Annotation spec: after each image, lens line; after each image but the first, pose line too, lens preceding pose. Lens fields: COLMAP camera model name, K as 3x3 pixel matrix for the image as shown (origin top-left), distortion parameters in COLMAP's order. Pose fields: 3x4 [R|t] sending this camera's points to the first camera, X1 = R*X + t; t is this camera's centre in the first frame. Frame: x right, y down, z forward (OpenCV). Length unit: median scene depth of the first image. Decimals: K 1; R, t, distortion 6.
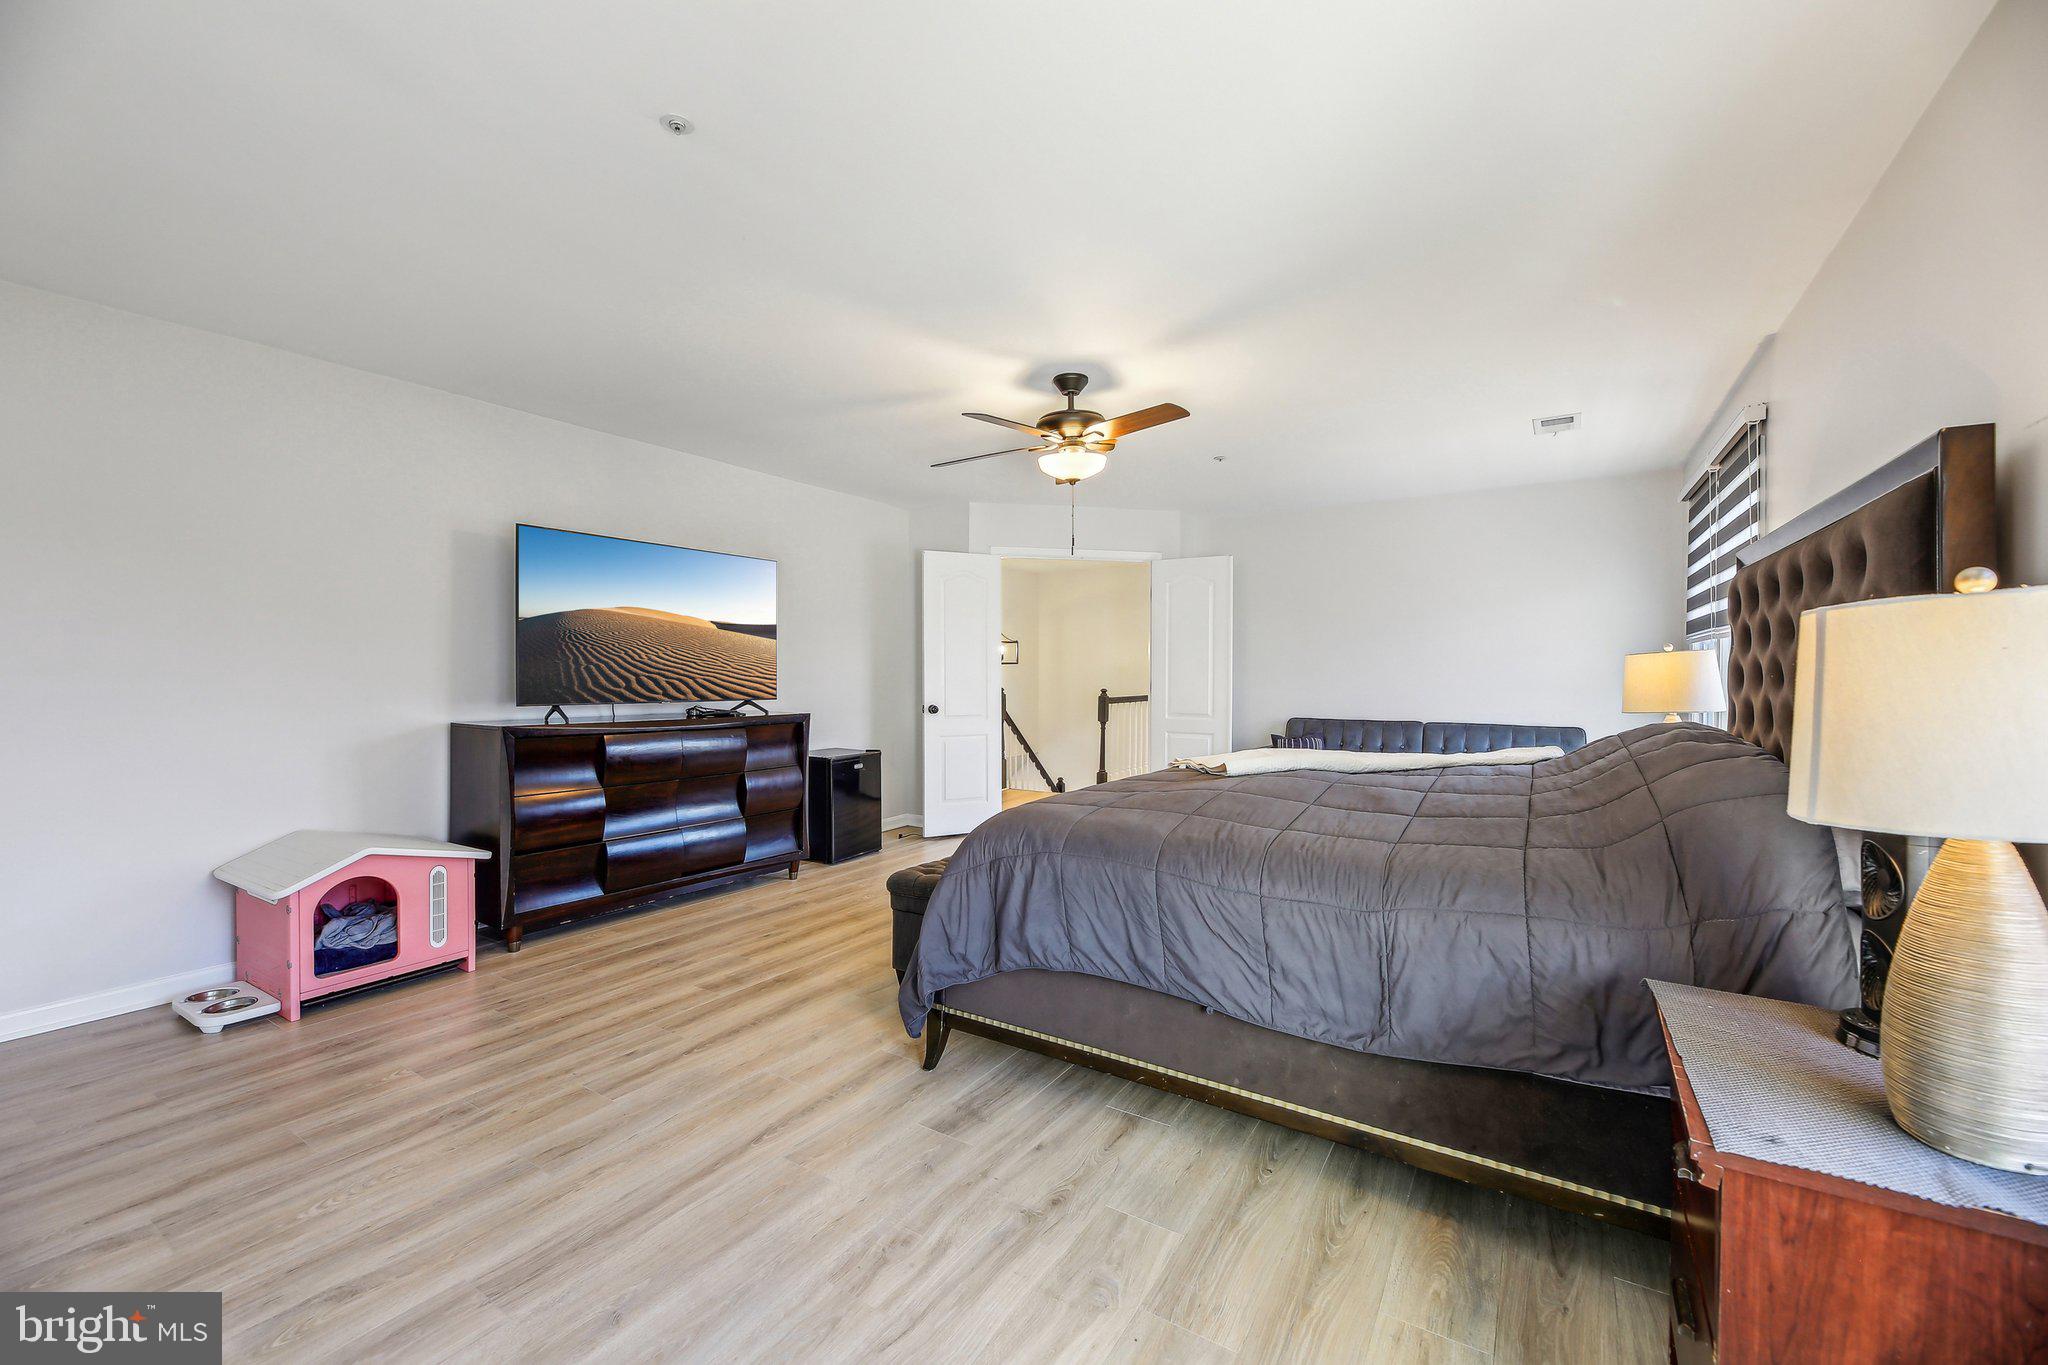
lens RADIAL K [[841.3, 0, 1028.7], [0, 841.3, 682.0], [0, 0, 1]] dist [0.002459, 0.000266]
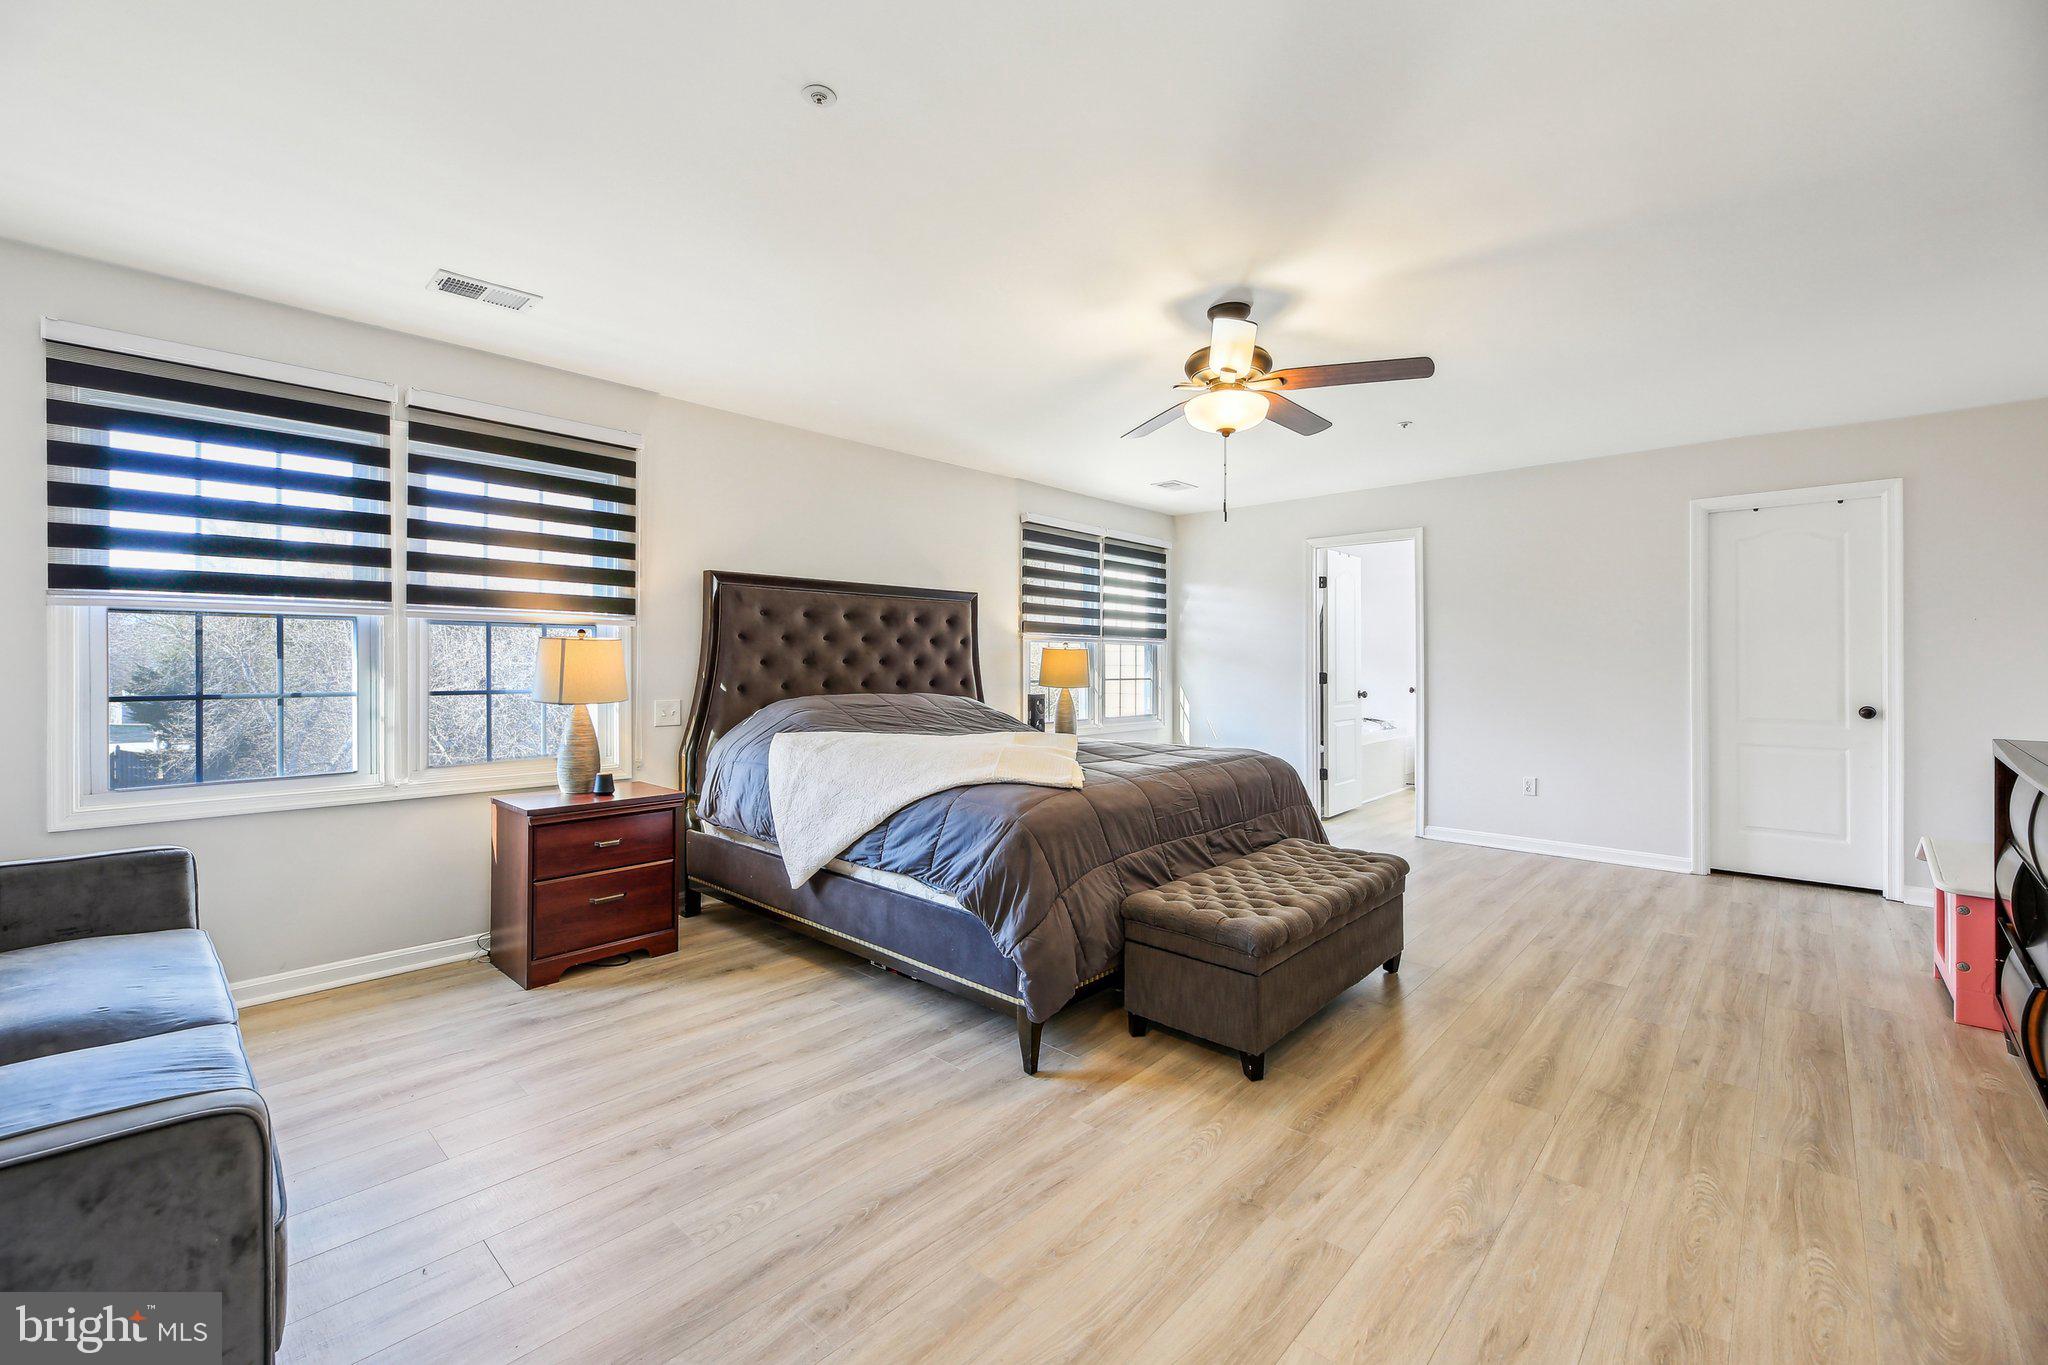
lens RADIAL K [[841.3, 0, 1020.4], [0, 841.3, 671.4], [0, 0, 1]] dist [0.002459, 0.000266]
pose [[-0.978573, -0.004040, 0.205860, 0.086727], [-0.002101, 0.999951, 0.009637, -0.014715], [-0.205889, 0.008997, -0.978534, 2.011367]]
